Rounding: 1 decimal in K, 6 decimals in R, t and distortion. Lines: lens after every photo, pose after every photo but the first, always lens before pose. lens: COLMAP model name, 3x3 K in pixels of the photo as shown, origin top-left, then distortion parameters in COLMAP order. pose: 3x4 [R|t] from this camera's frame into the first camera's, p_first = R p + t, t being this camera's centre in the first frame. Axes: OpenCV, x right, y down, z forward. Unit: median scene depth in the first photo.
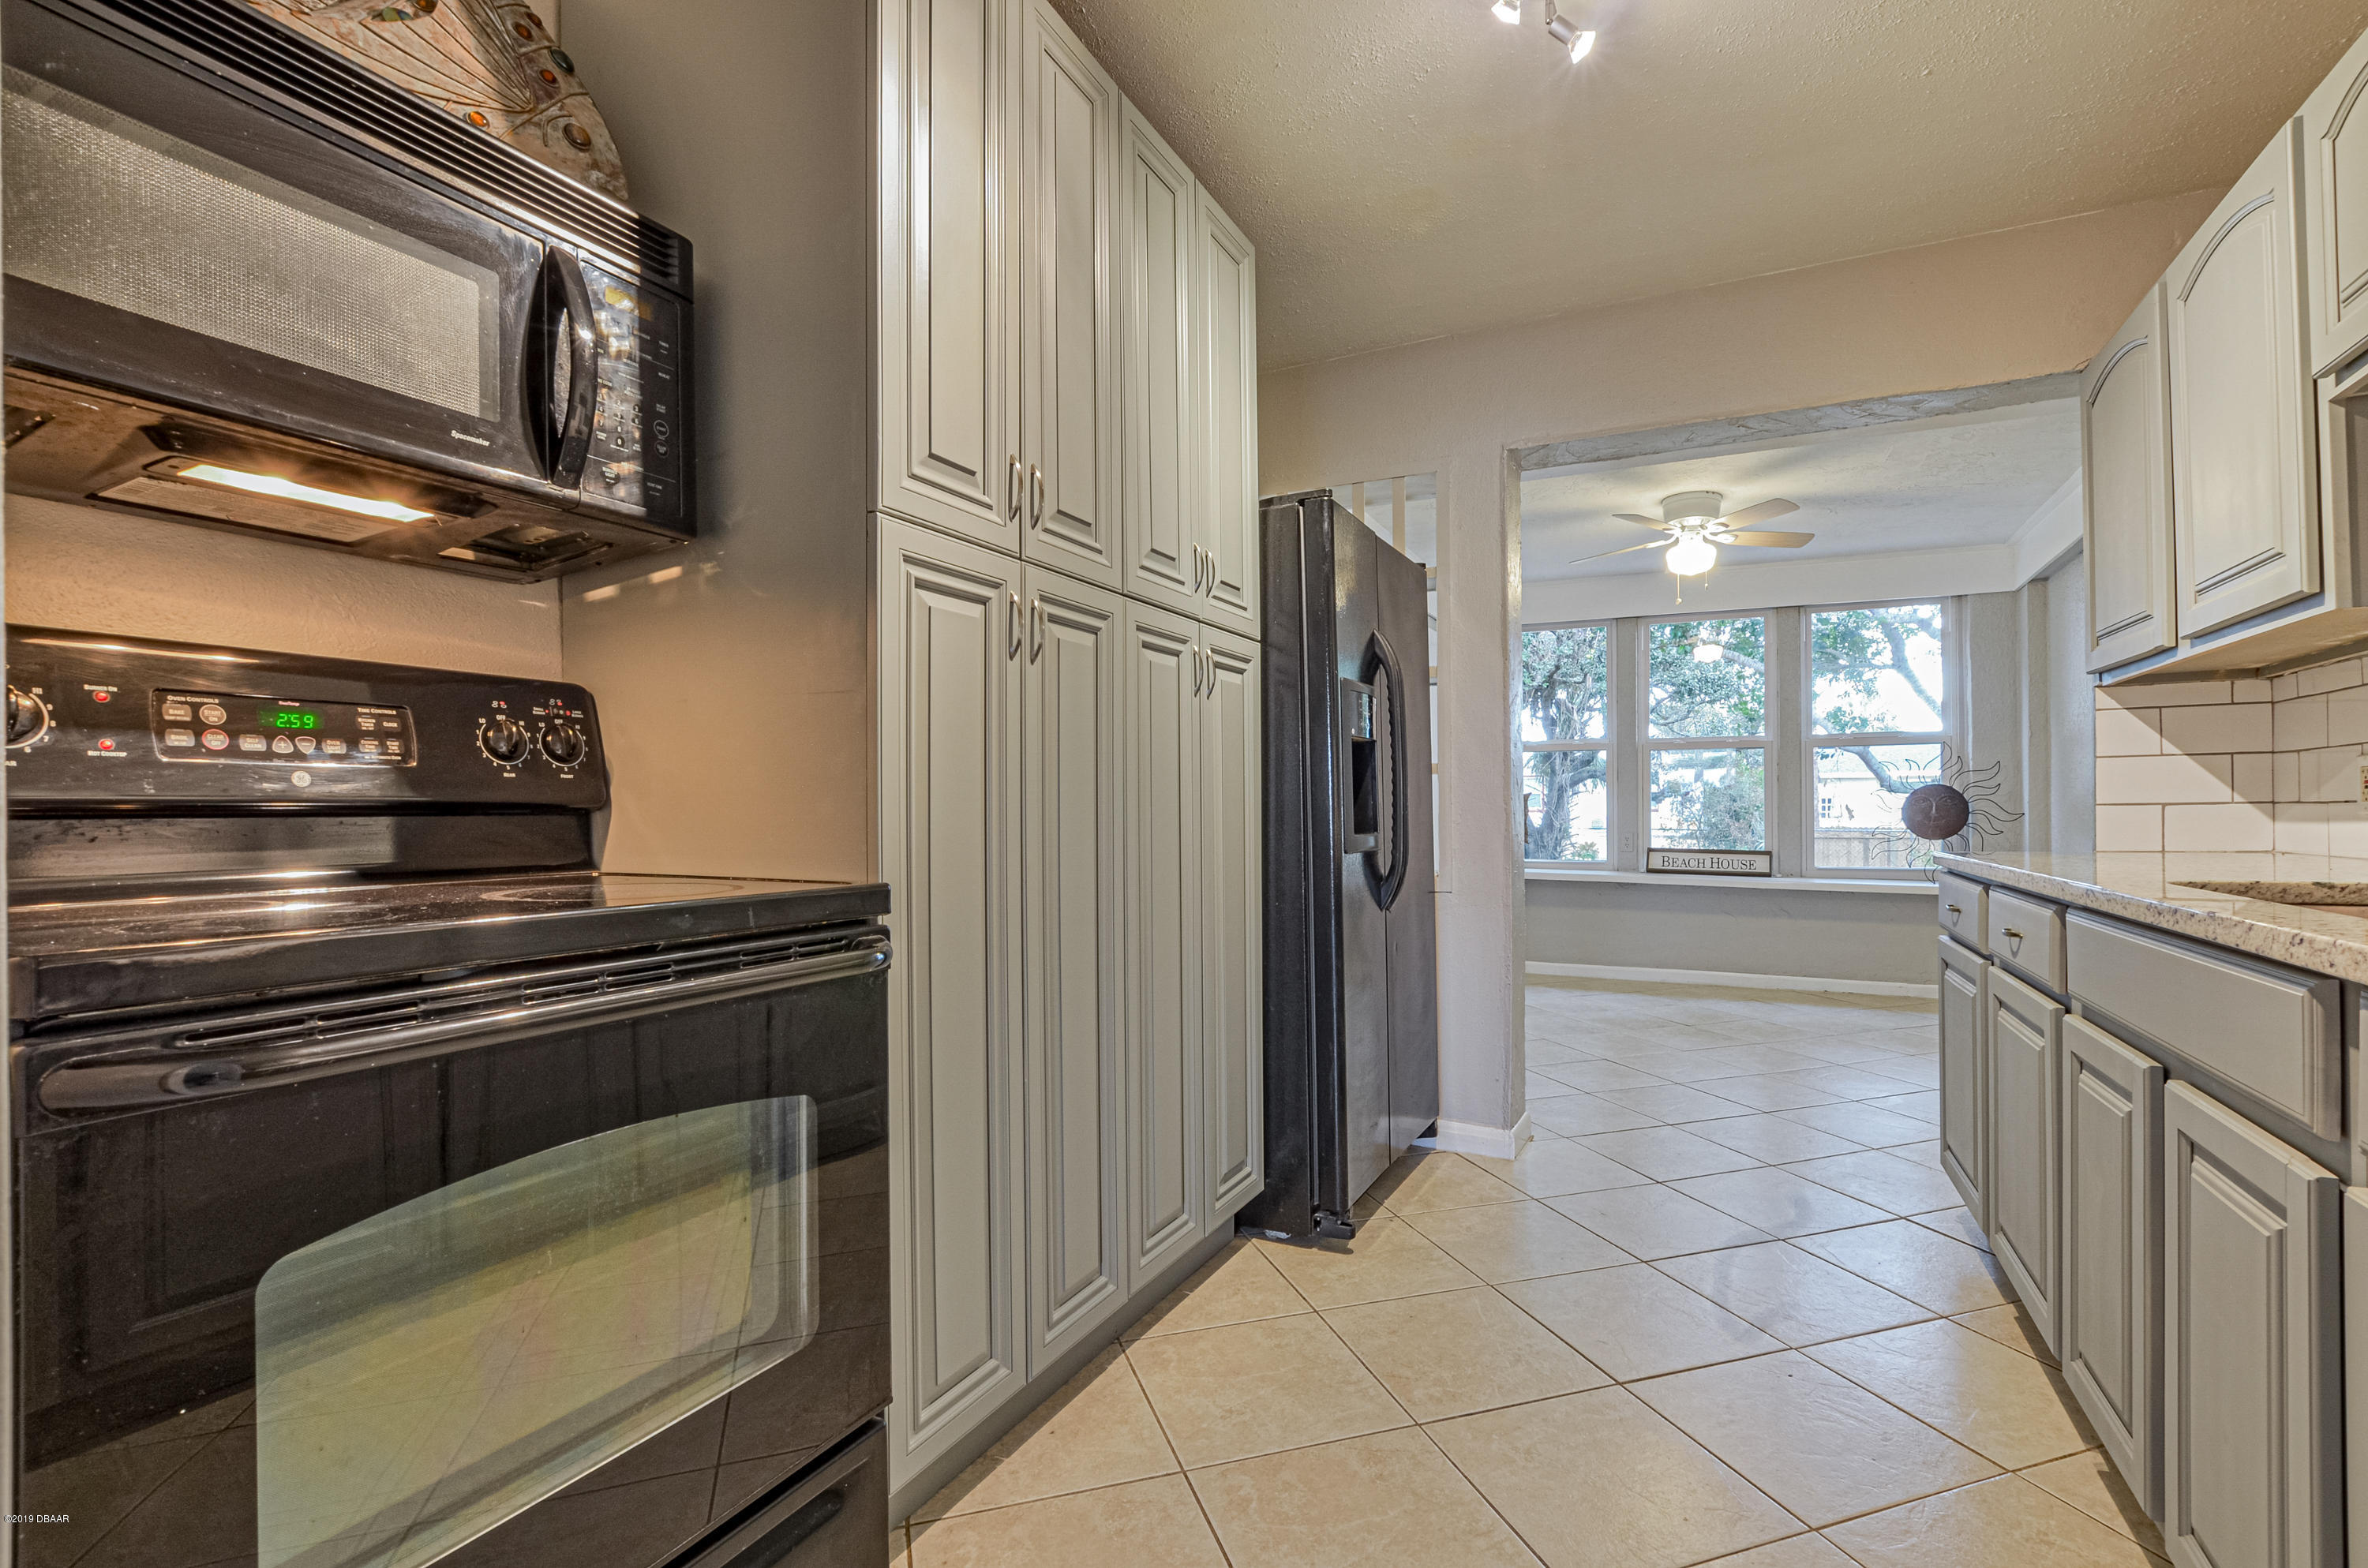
lens RADIAL K [[1055.1, 0, 1234.2], [0, 1055.1, 789.5], [0, 0, 1]] dist [-0.000718, 0.000114]
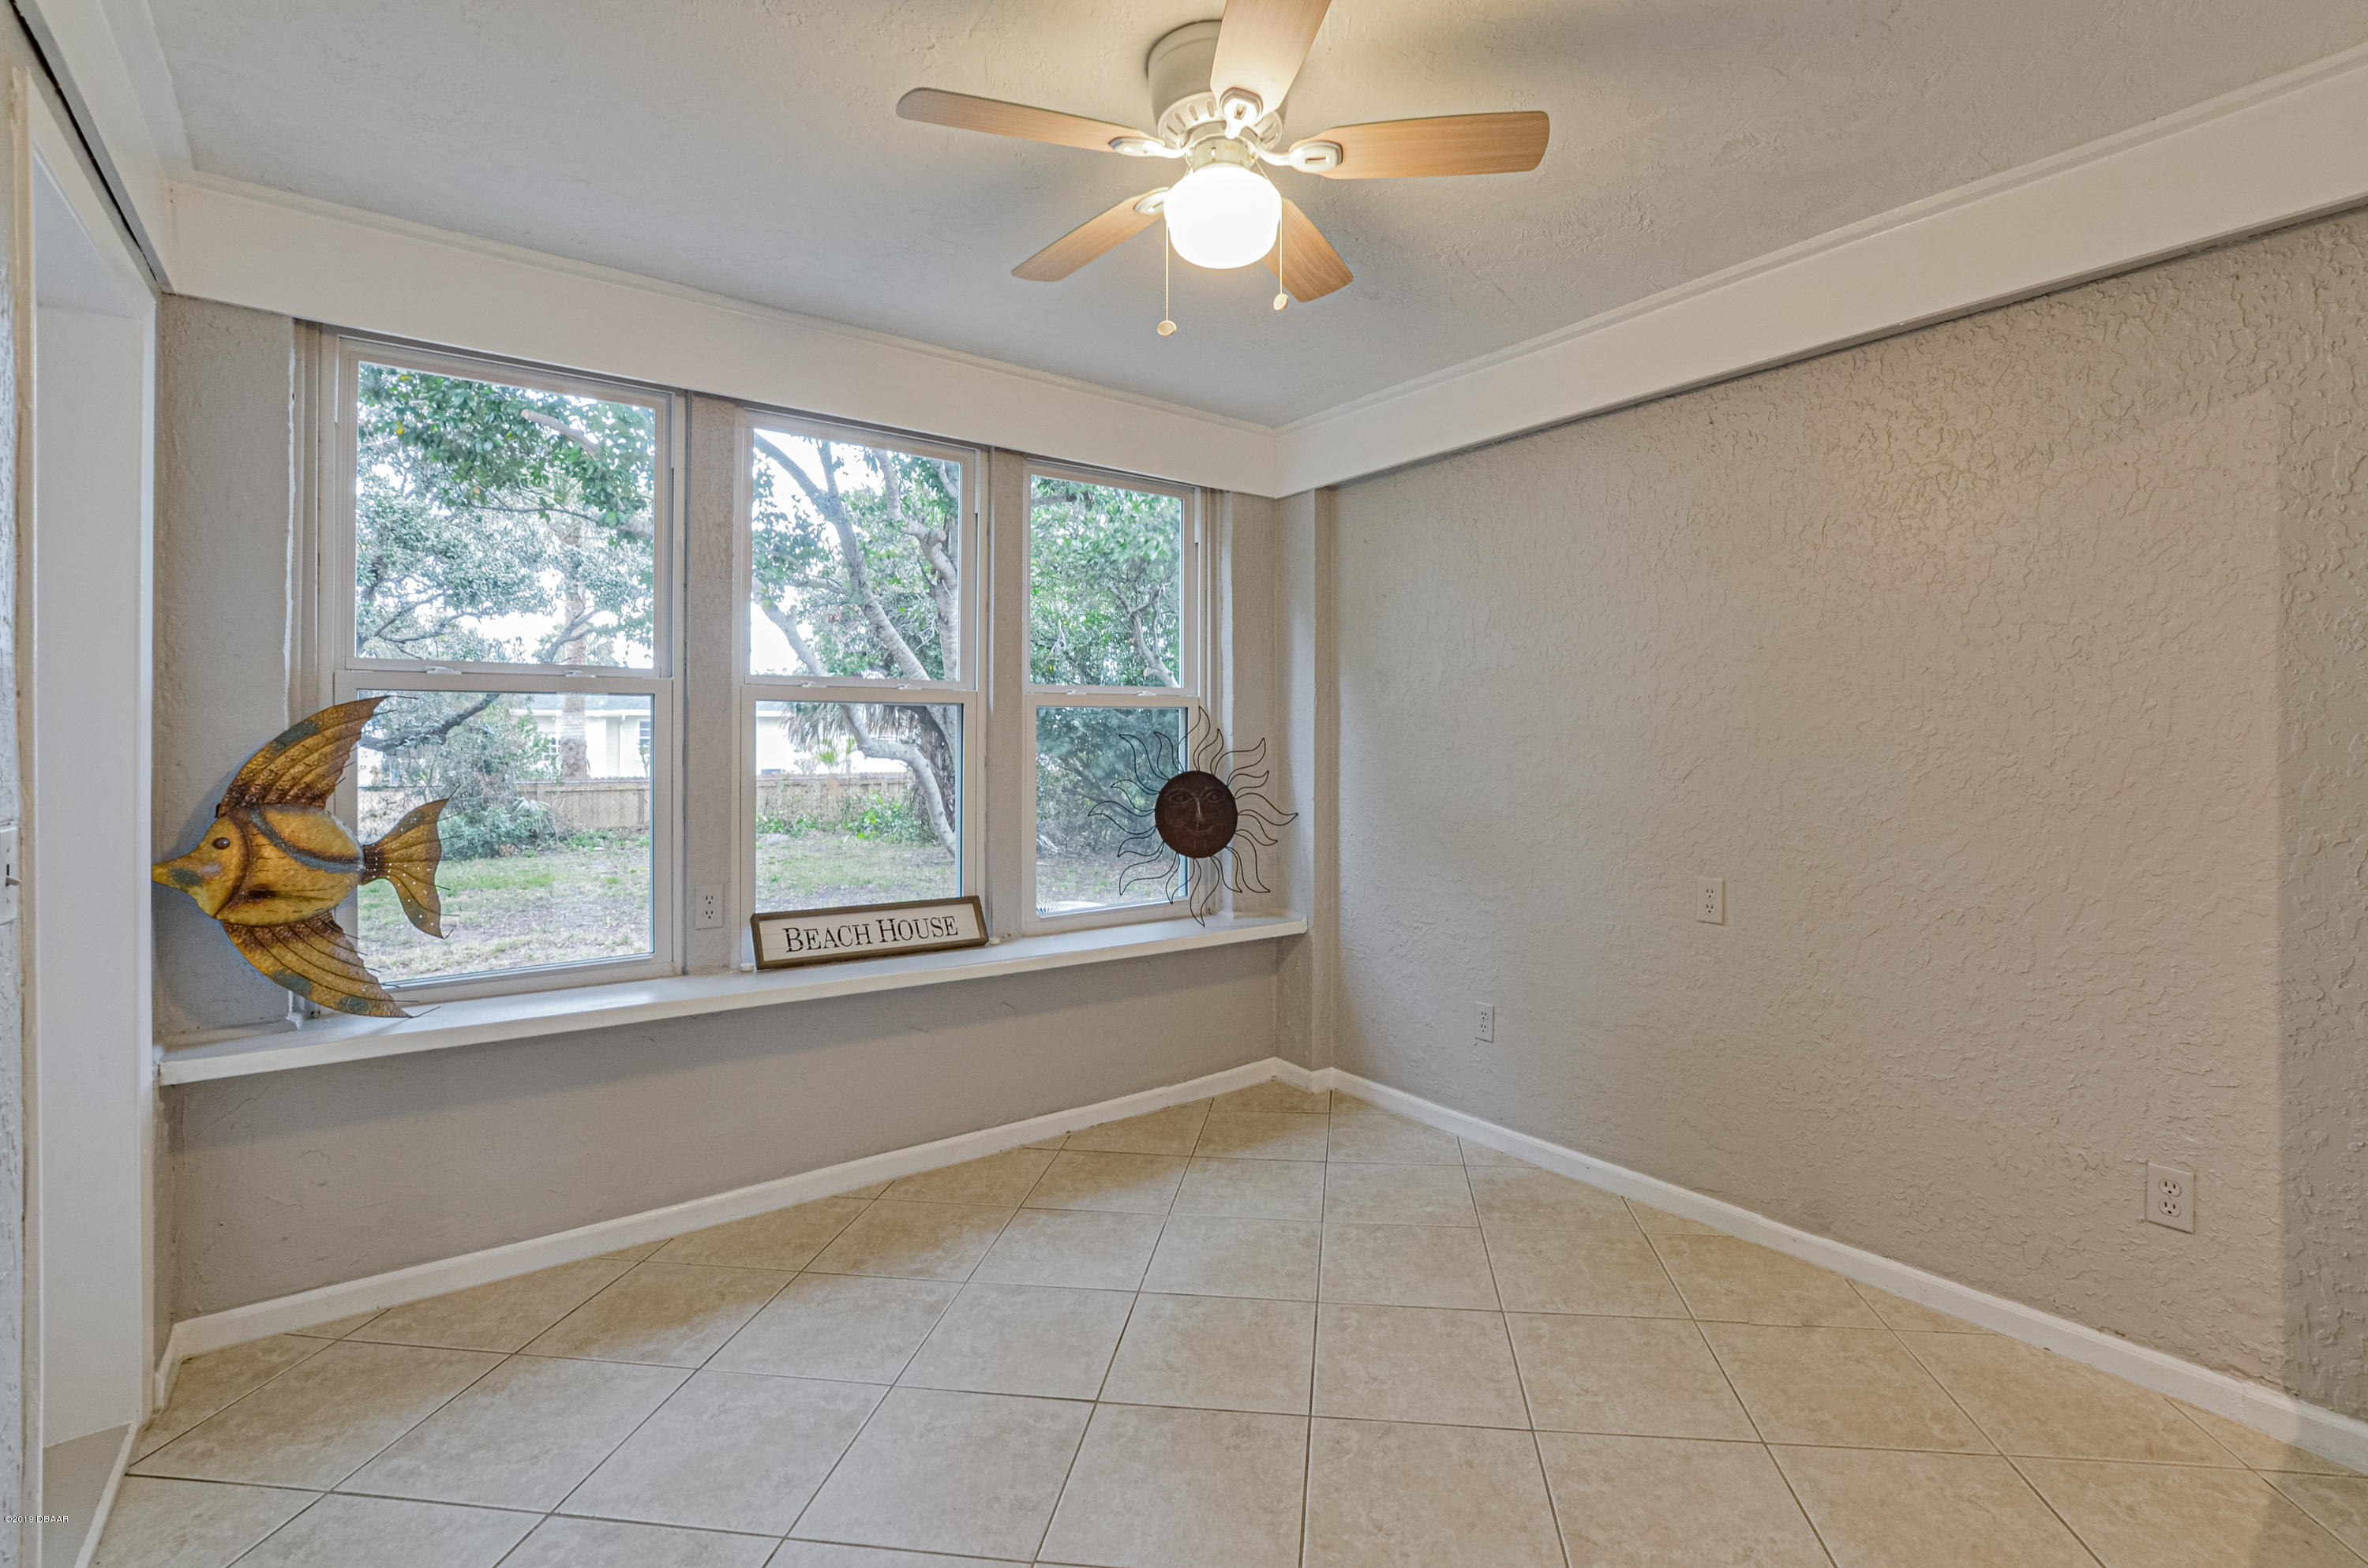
lens RADIAL K [[1049.1, 0, 1186.8], [0, 1049.1, 725.5], [0, 0, 1]] dist [0.000134, 0.000047]
pose [[0.449703, 0.011563, 0.893103, 0.140195], [-0.014306, 0.999881, -0.005742, -0.051764], [-0.893064, -0.010194, 0.449815, 1.244168]]
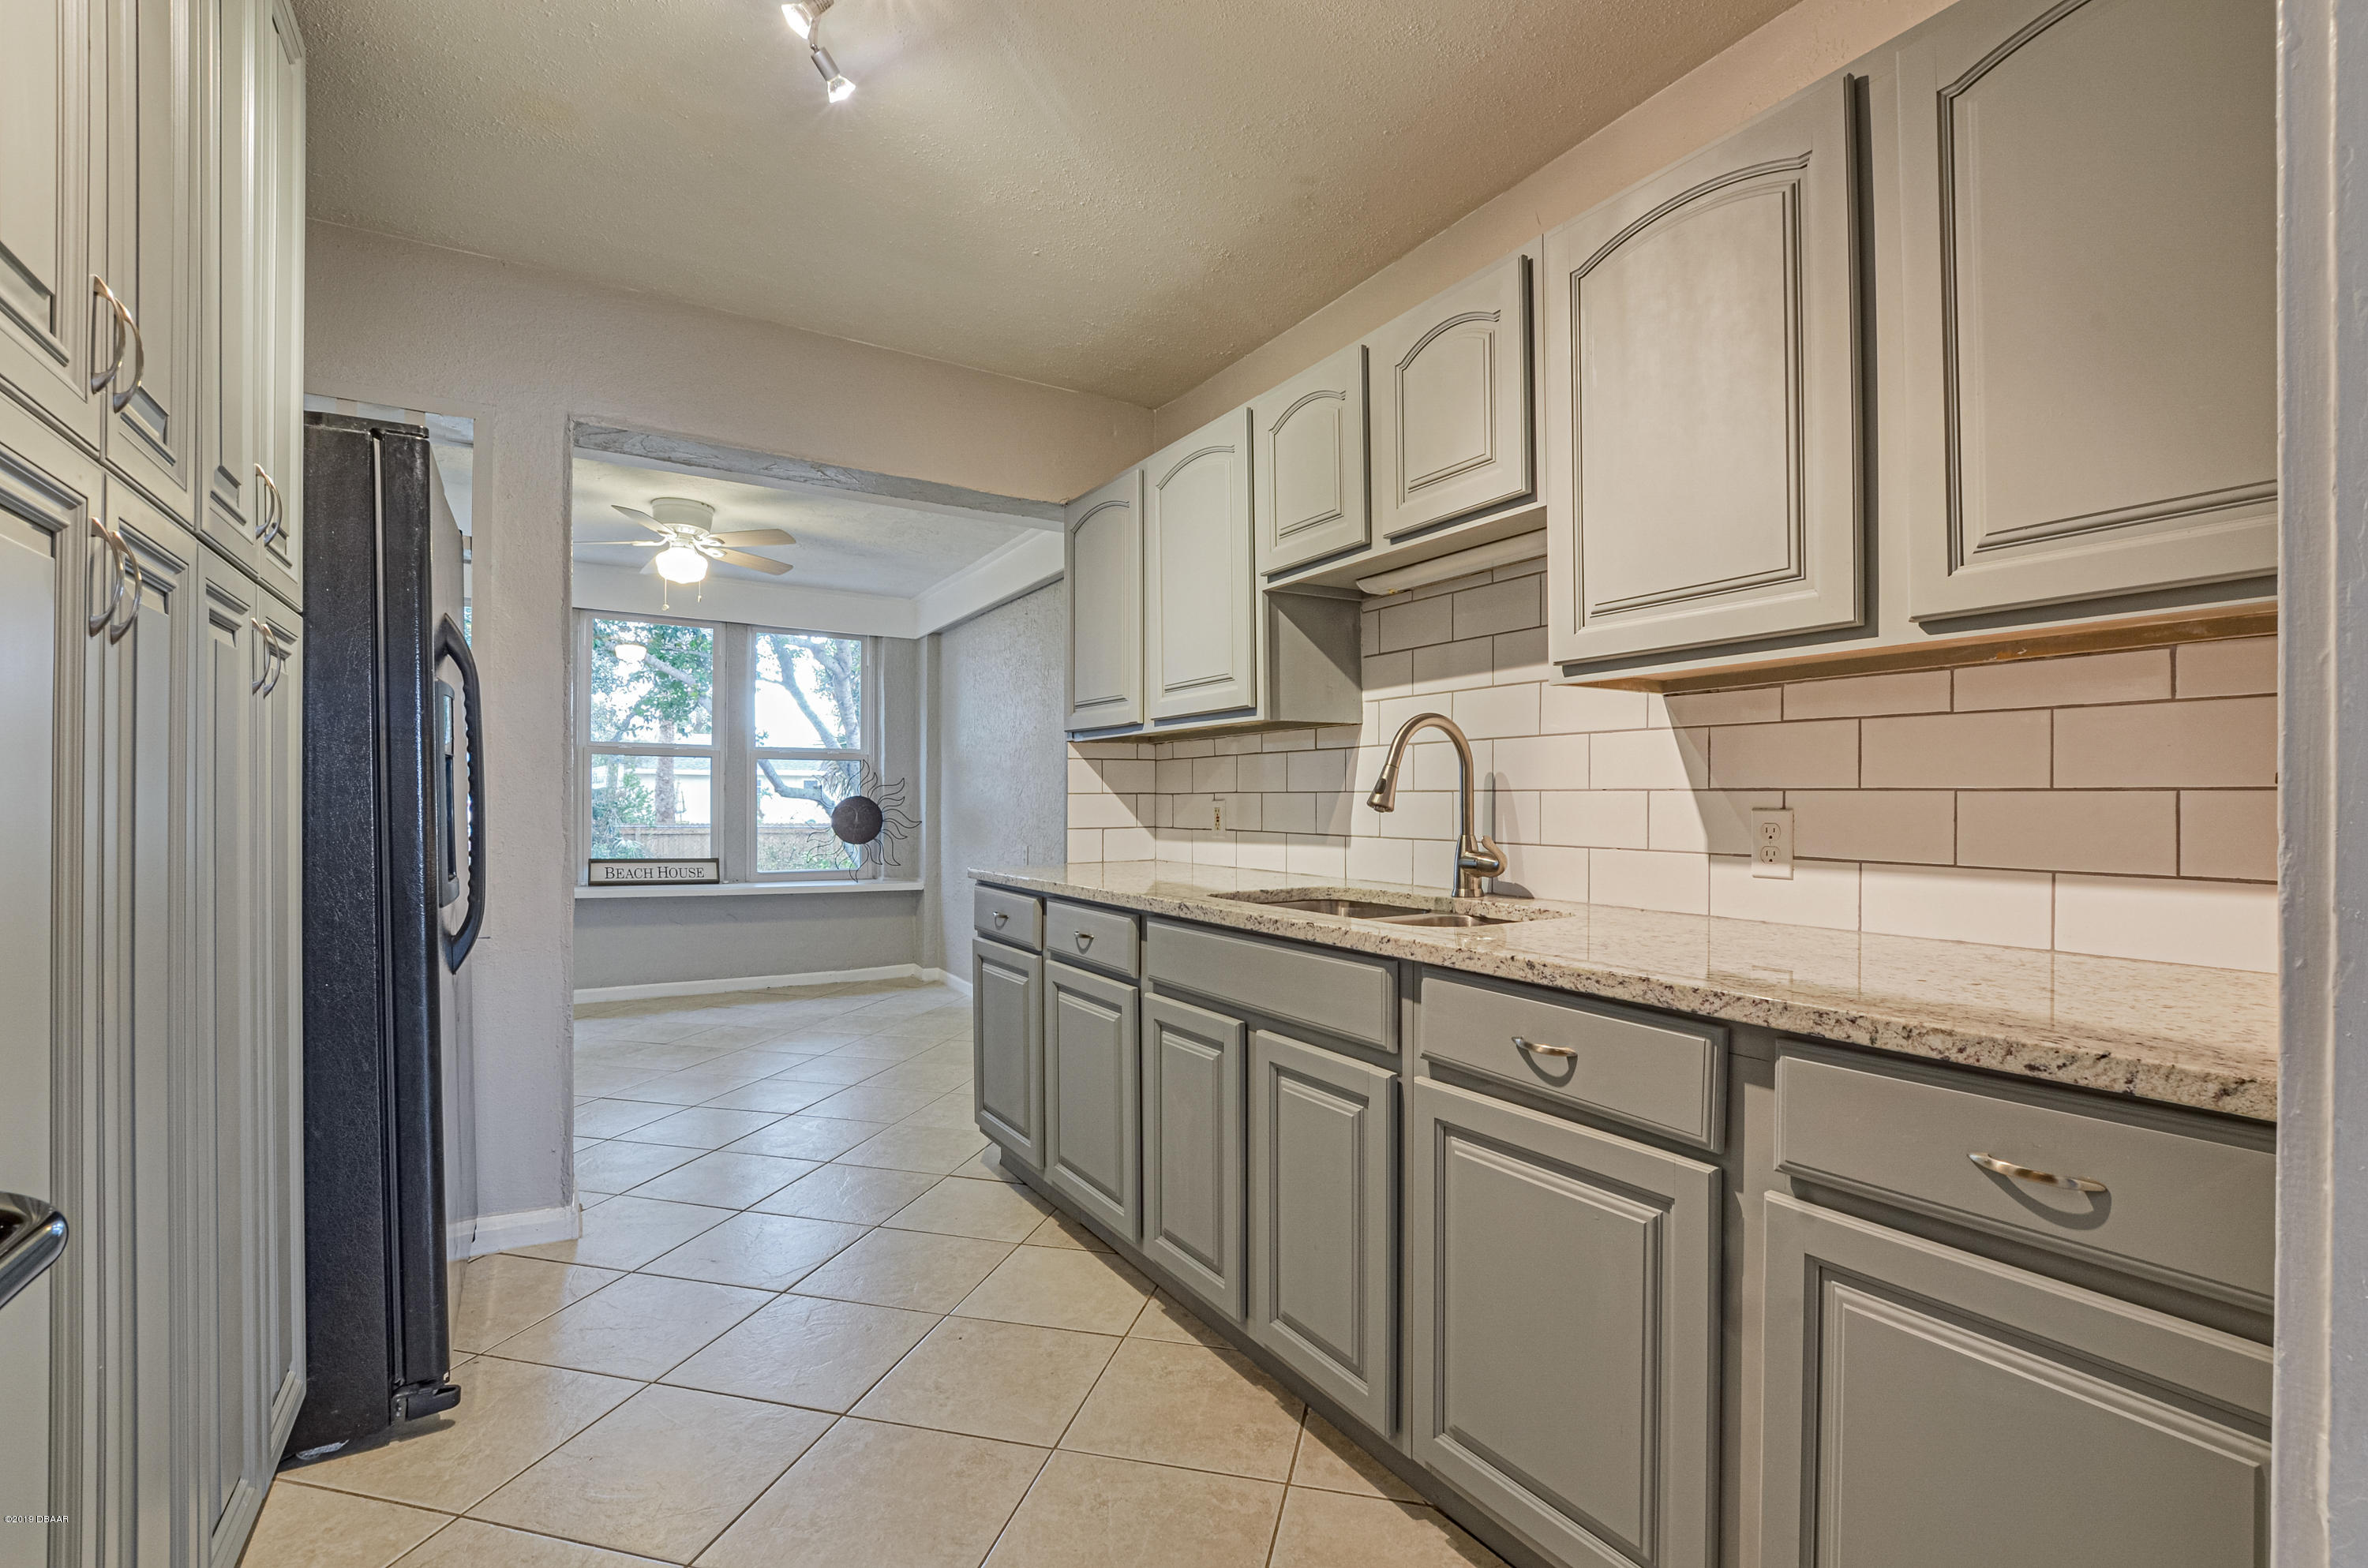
lens RADIAL K [[1057.2, 0, 1184.0], [0, 1057.2, 784.0], [0, 0, 1]] dist [0.000054, -0.000108]
pose [[0.554076, 0.020456, 0.832214, -0.185657], [-0.022176, 0.999706, -0.009808, -0.026281], [-0.832170, -0.013021, 0.554367, 0.096652]]
